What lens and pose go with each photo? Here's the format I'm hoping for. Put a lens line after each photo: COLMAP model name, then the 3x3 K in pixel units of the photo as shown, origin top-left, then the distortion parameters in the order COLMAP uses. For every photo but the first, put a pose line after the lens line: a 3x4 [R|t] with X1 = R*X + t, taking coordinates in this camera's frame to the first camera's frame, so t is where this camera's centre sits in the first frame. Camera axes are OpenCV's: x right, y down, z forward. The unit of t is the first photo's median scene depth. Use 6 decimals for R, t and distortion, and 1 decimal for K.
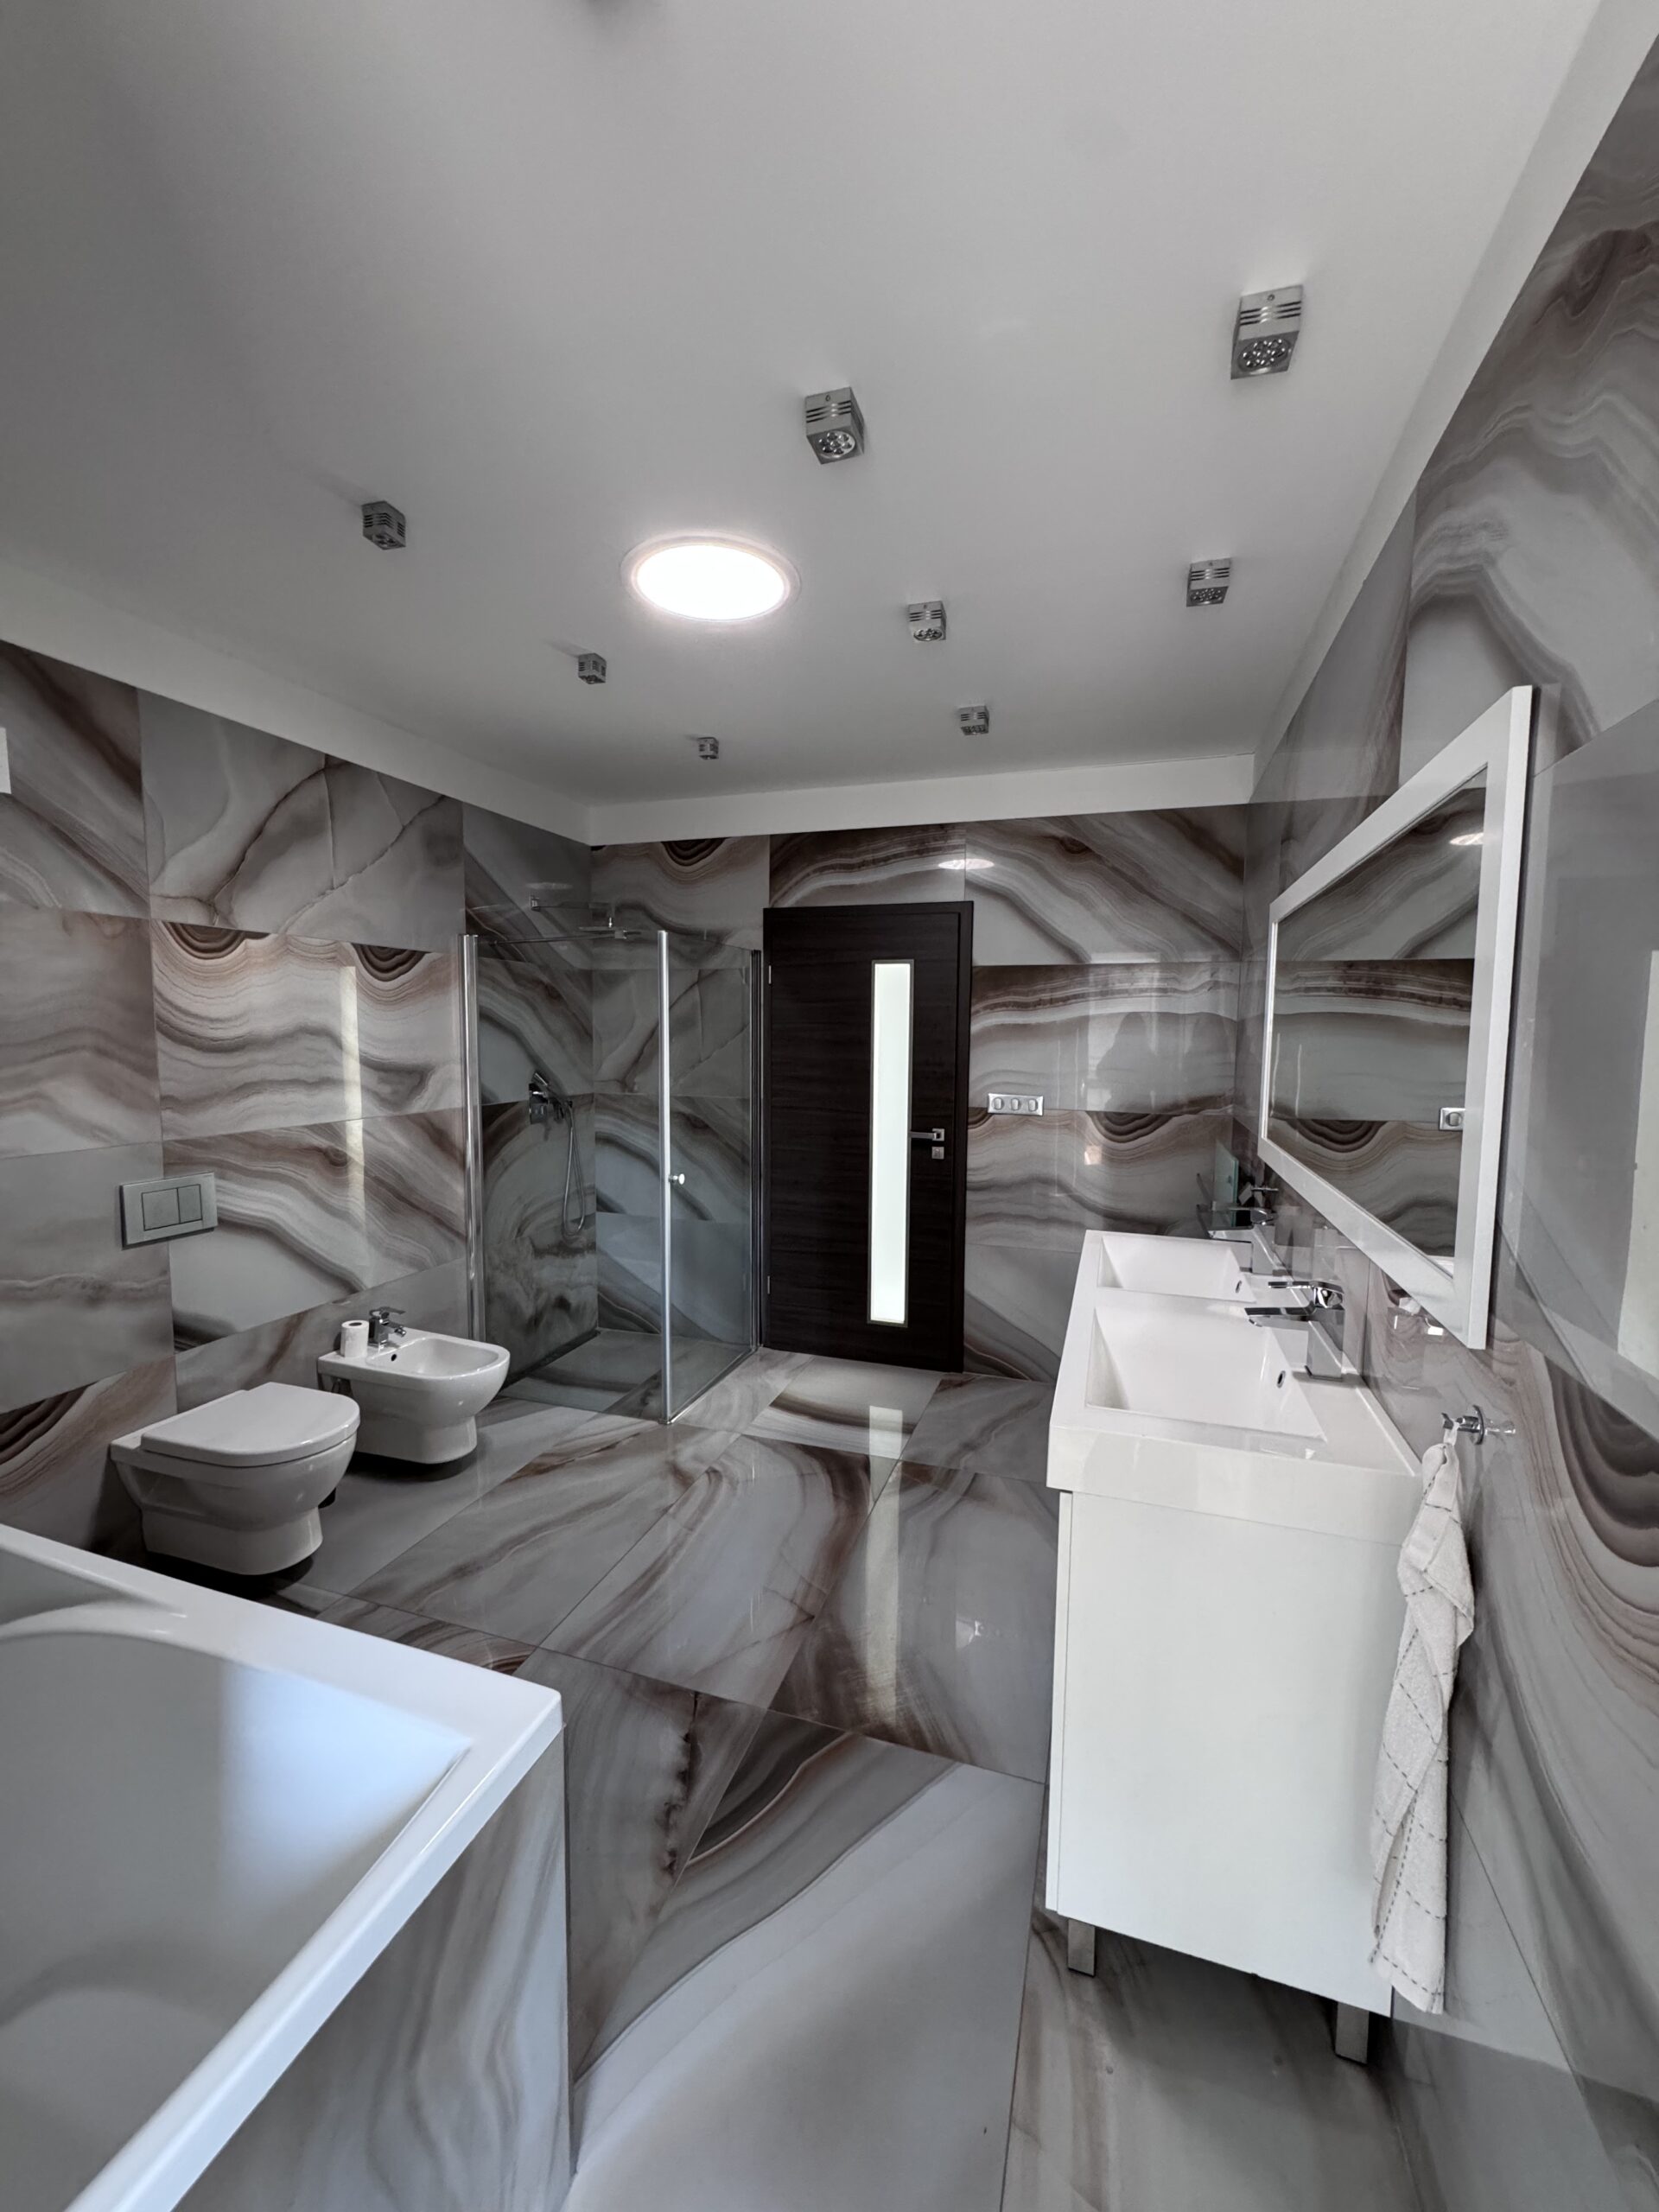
lens RADIAL K [[880.0, 0, 829.1], [0, 880.0, 1104.1], [0, 0, 1]] dist [-0.002110, -0.000152]
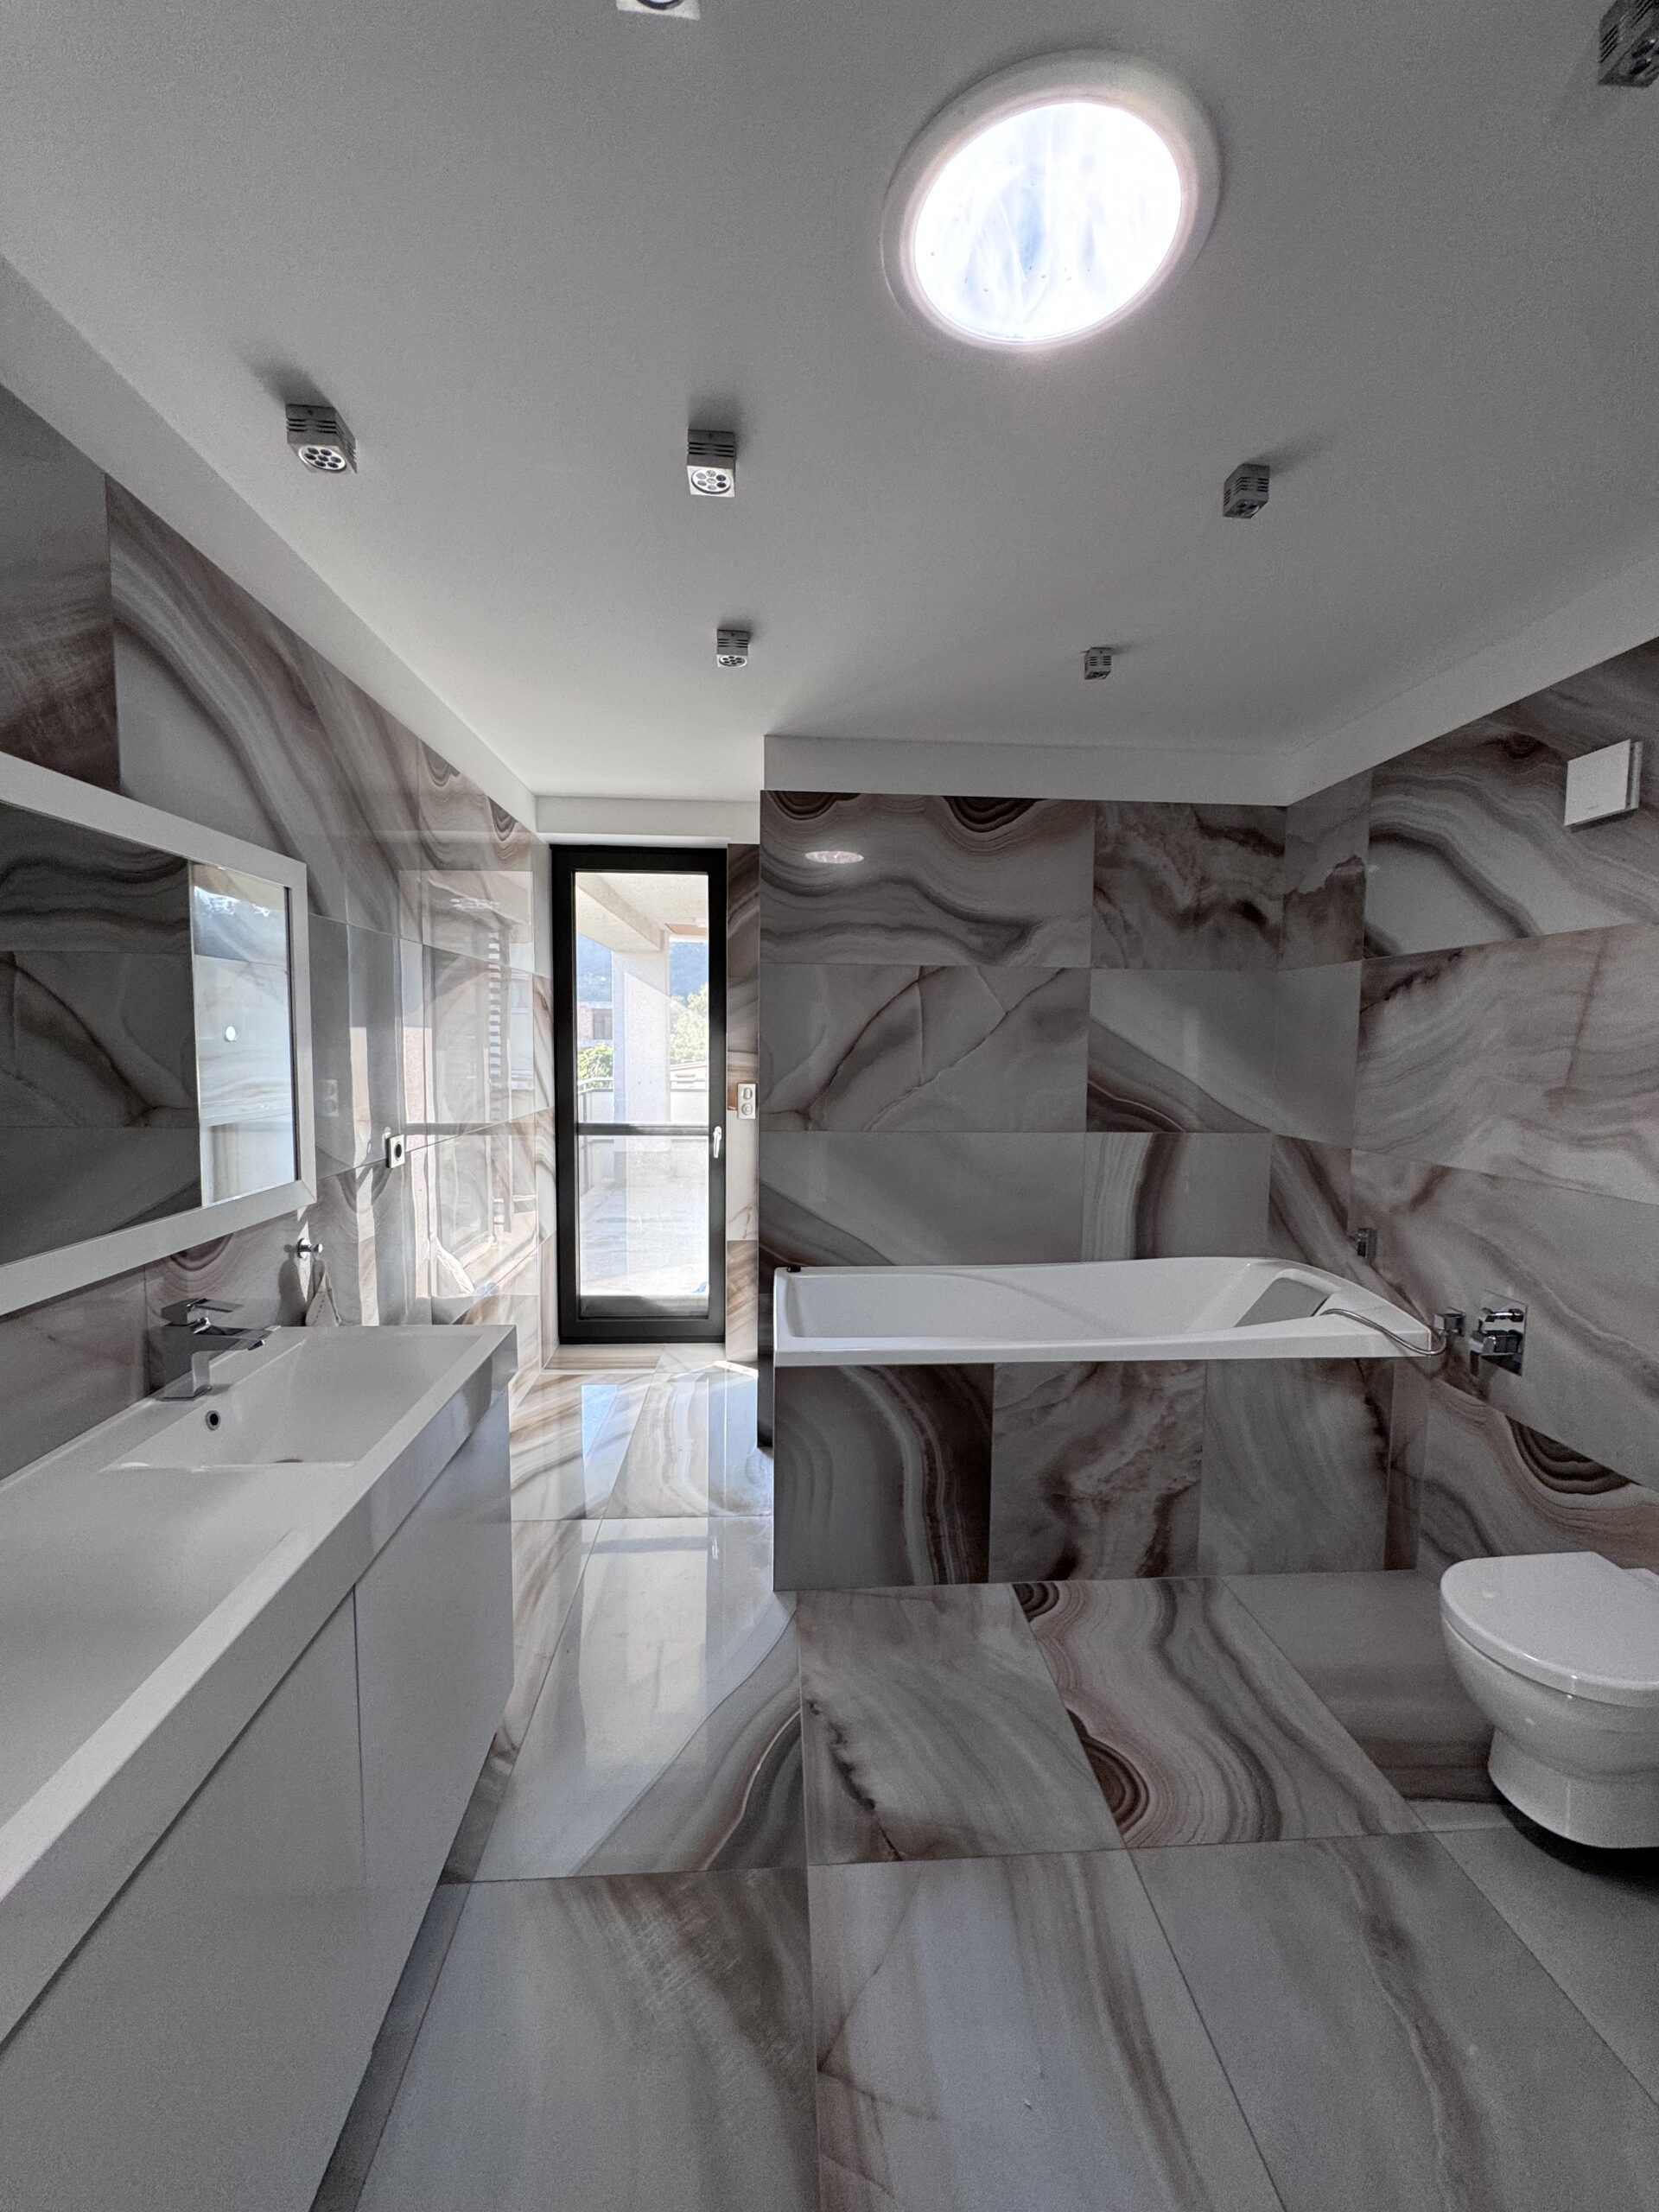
lens RADIAL K [[880.0, 0, 828.9], [0, 880.0, 1102.5], [0, 0, 1]] dist [-0.002110, -0.000152]
pose [[-0.926929, 0.009690, -0.375112, 0.201153], [-0.051542, 0.986903, 0.152857, -0.140112], [0.371681, 0.161022, -0.914290, 1.548567]]
